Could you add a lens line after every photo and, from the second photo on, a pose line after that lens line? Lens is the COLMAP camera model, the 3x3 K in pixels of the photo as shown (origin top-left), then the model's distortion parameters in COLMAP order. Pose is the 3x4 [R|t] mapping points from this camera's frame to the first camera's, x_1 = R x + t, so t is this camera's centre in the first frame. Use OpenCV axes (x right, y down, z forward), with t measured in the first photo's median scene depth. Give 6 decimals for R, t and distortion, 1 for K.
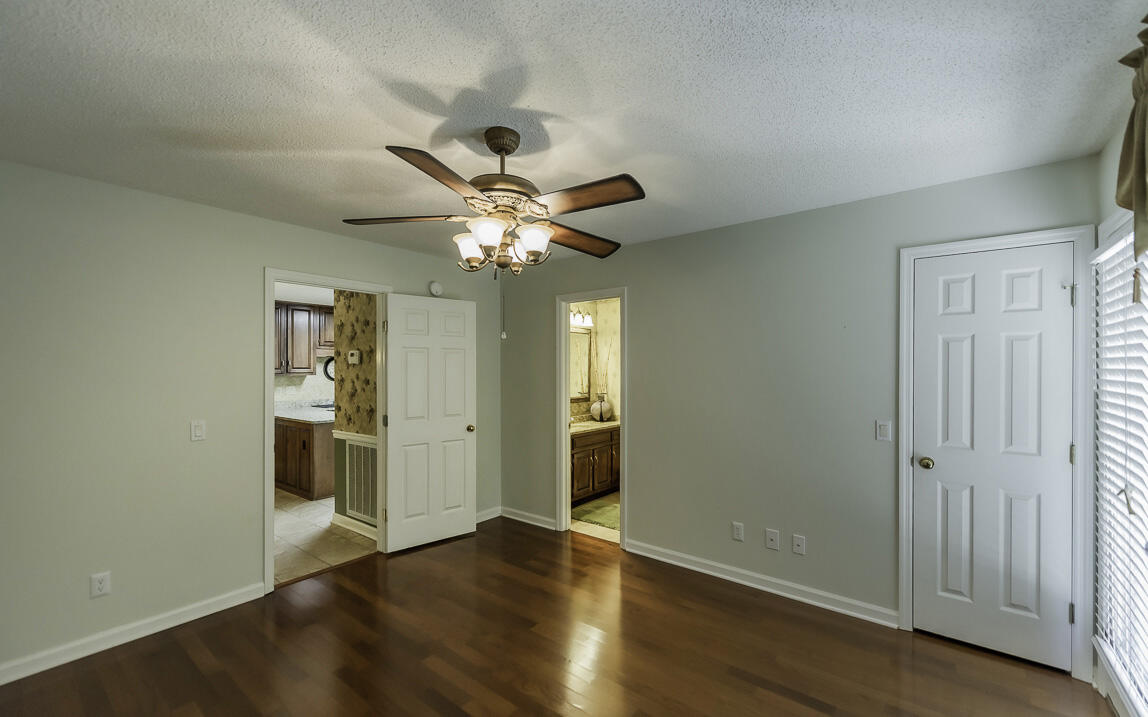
lens RADIAL K [[475.5, 0, 577.4], [0, 475.5, 366.6], [0, 0, 1]] dist [0.000879, 0.000020]
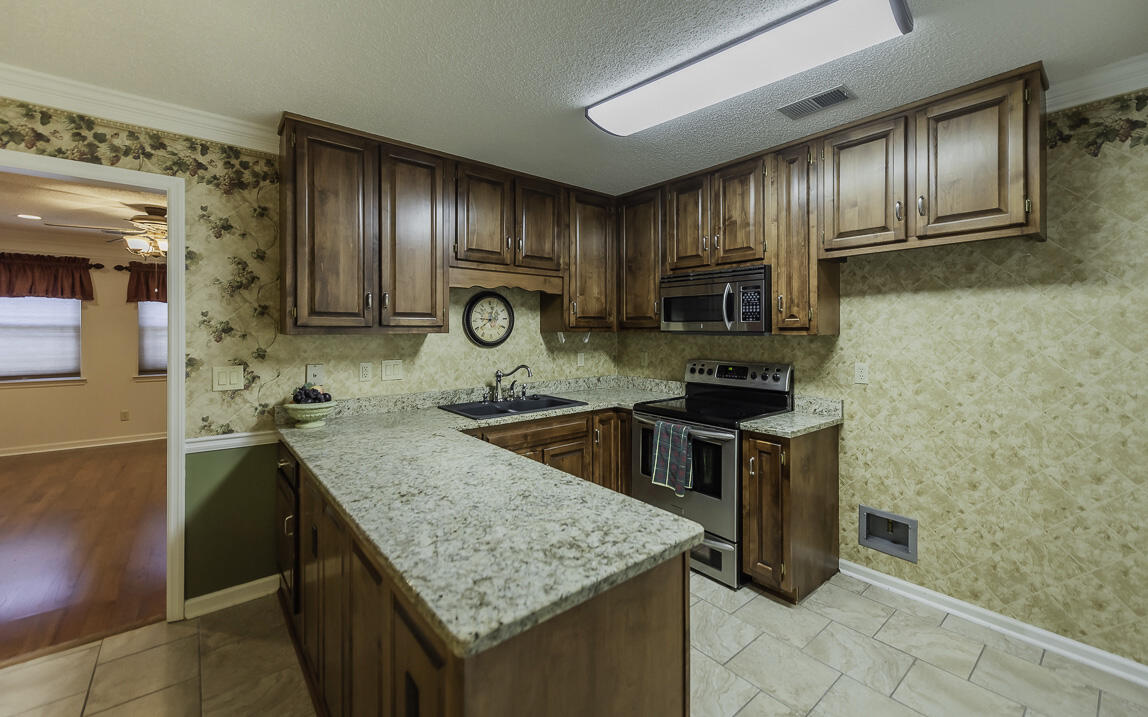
lens RADIAL K [[455.0, 0, 576.7], [0, 455.0, 329.6], [0, 0, 1]] dist [0.001143, 0.000017]
pose [[0.977038, 0.000423, -0.213066, -0.652757], [-0.000140, 0.999999, 0.001341, 0.026281], [0.213066, -0.001280, 0.977037, 1.168605]]
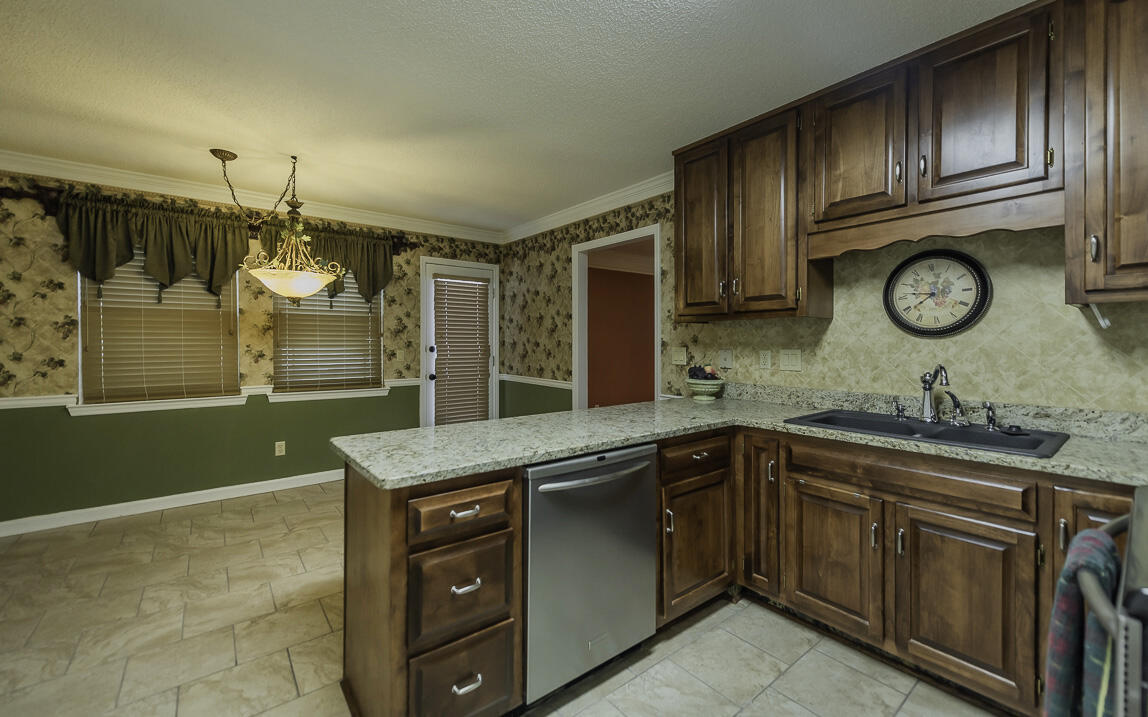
lens RADIAL K [[461.5, 0, 578.2], [0, 461.5, 342.5], [0, 0, 1]] dist [0.015468, 0.000024]
pose [[-0.223075, 0.001609, -0.974800, -0.366258], [0.002180, 0.999997, 0.001152, 0.063717], [0.974799, -0.001868, -0.223078, 1.652588]]
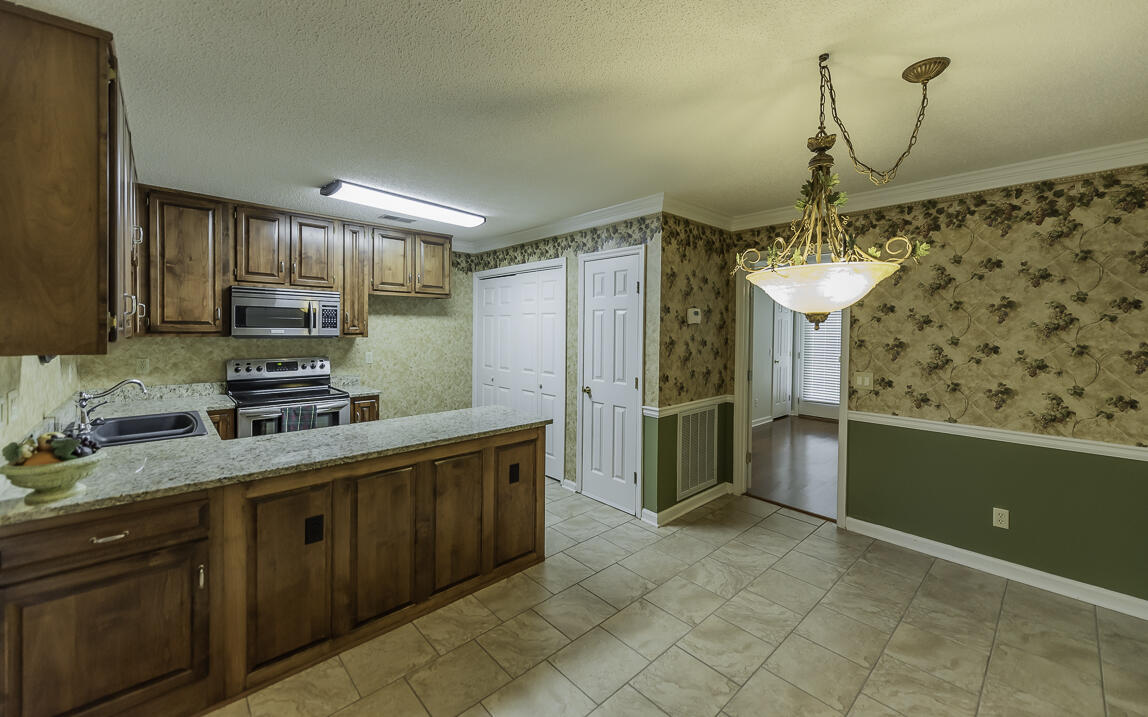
lens RADIAL K [[444.3, 0, 584.7], [0, 444.3, 335.5], [0, 0, 1]] dist [0.002294, 0.000051]
pose [[0.143052, -0.013539, 0.989623, -1.439185], [-0.013426, 0.999788, 0.015618, 0.006795], [-0.989624, -0.015520, 0.142840, 1.179308]]
